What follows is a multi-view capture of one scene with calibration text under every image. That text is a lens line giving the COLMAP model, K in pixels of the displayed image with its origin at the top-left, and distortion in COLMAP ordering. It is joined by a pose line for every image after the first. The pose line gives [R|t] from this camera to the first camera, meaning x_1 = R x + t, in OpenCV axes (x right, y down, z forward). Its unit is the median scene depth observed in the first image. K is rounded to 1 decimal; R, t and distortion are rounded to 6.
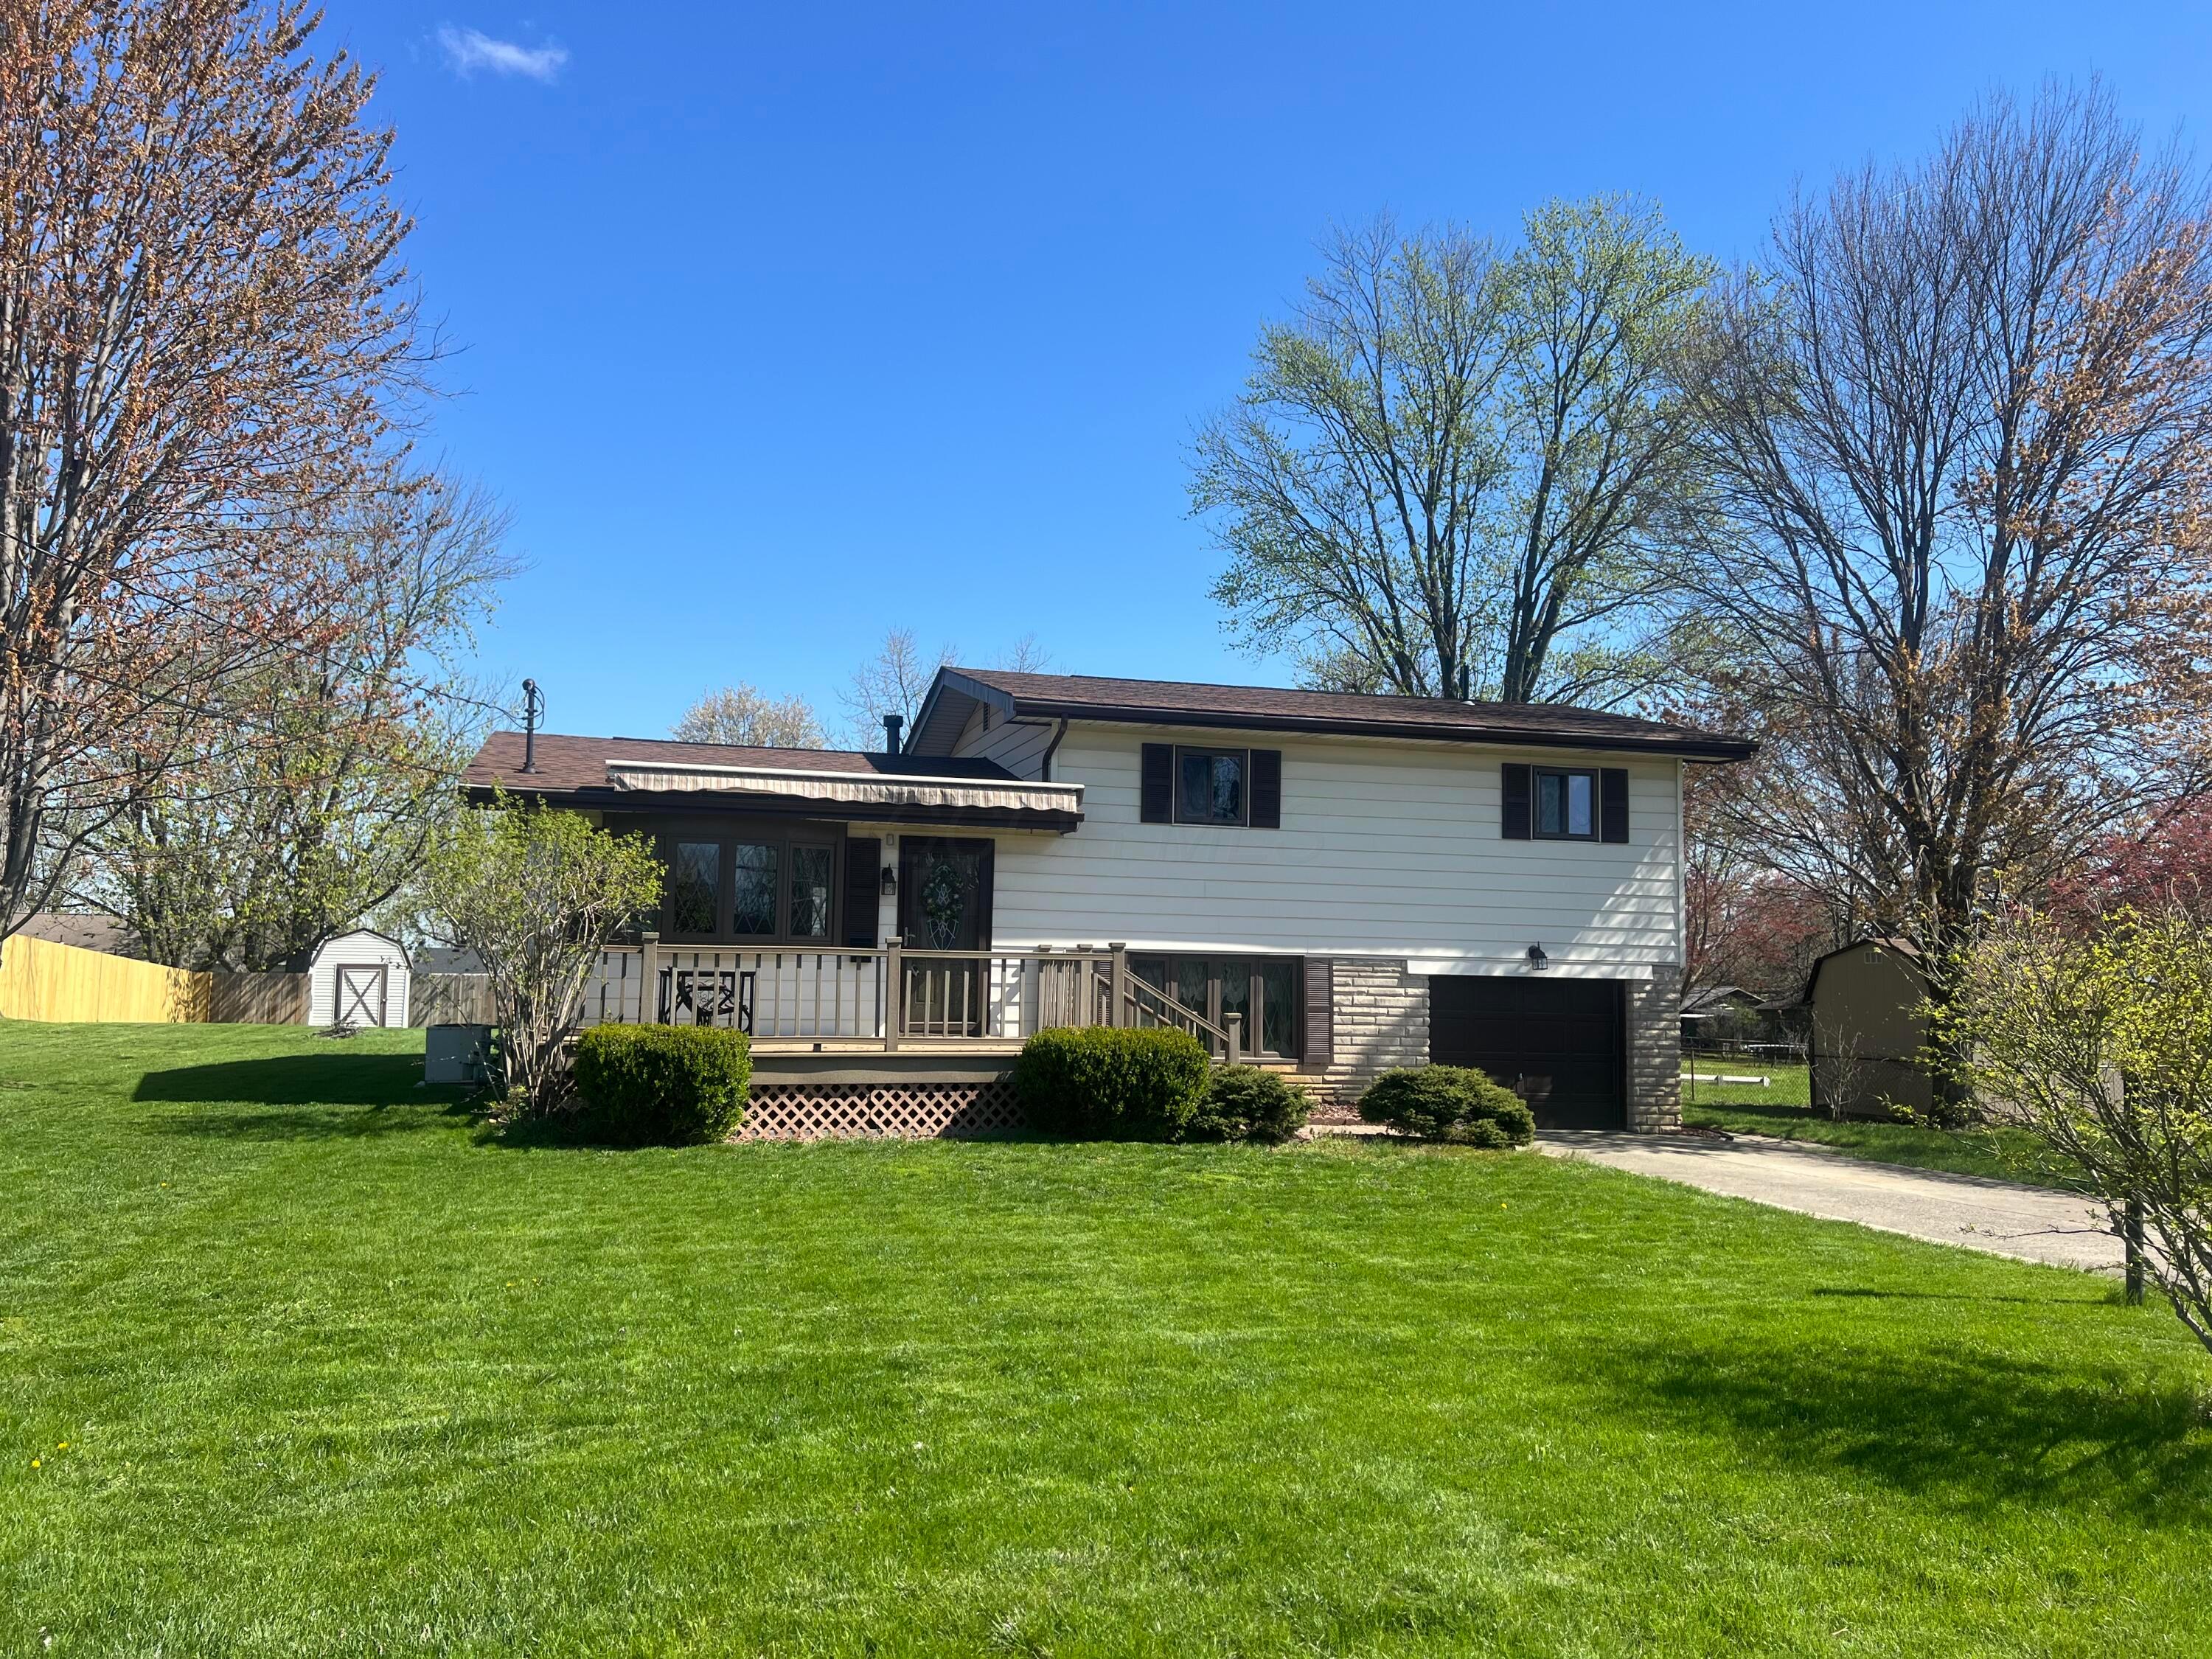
lens RADIAL K [[1660.5, 0, 1110.4], [0, 1660.5, 824.5], [0, 0, 1]] dist [0.061035, -0.021930]
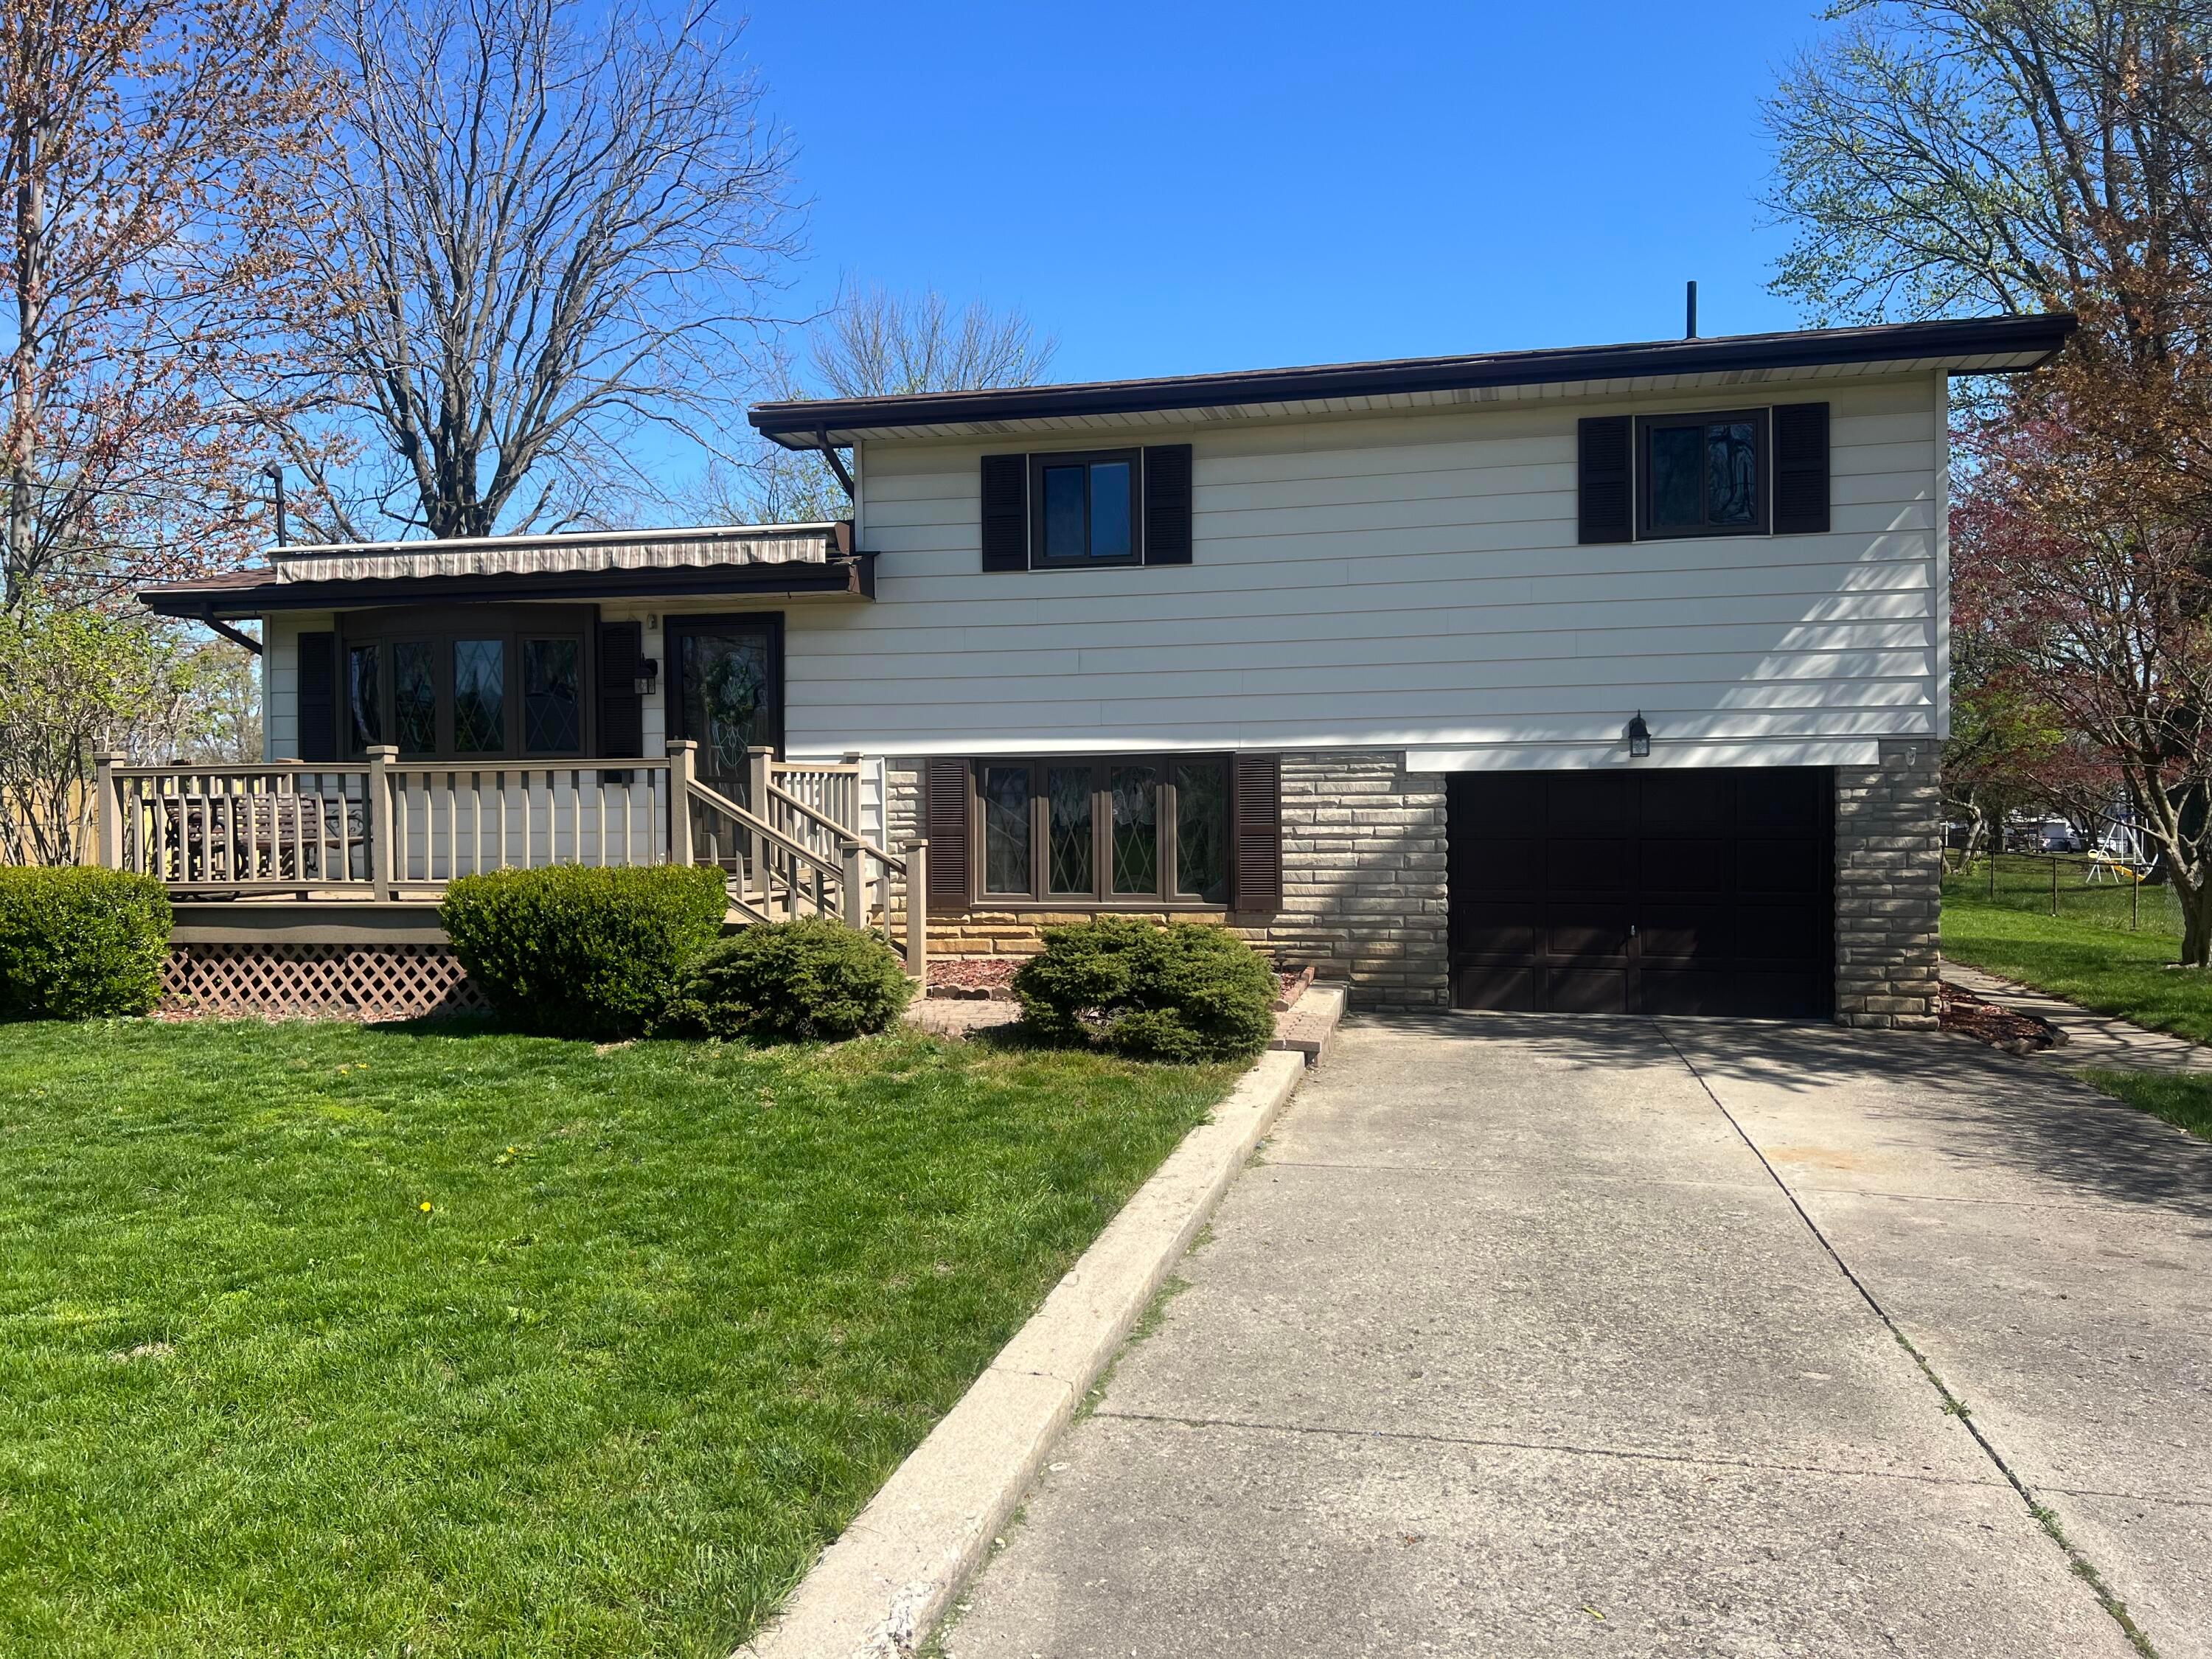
lens RADIAL K [[1660.5, 0, 1103.1], [0, 1660.5, 835.8], [0, 0, 1]] dist [0.061035, -0.021930]
pose [[0.878642, -0.018605, -0.477119, 0.390140], [0.070404, 0.993367, 0.090917, 0.048491], [0.472263, -0.113474, 0.874123, 0.389147]]
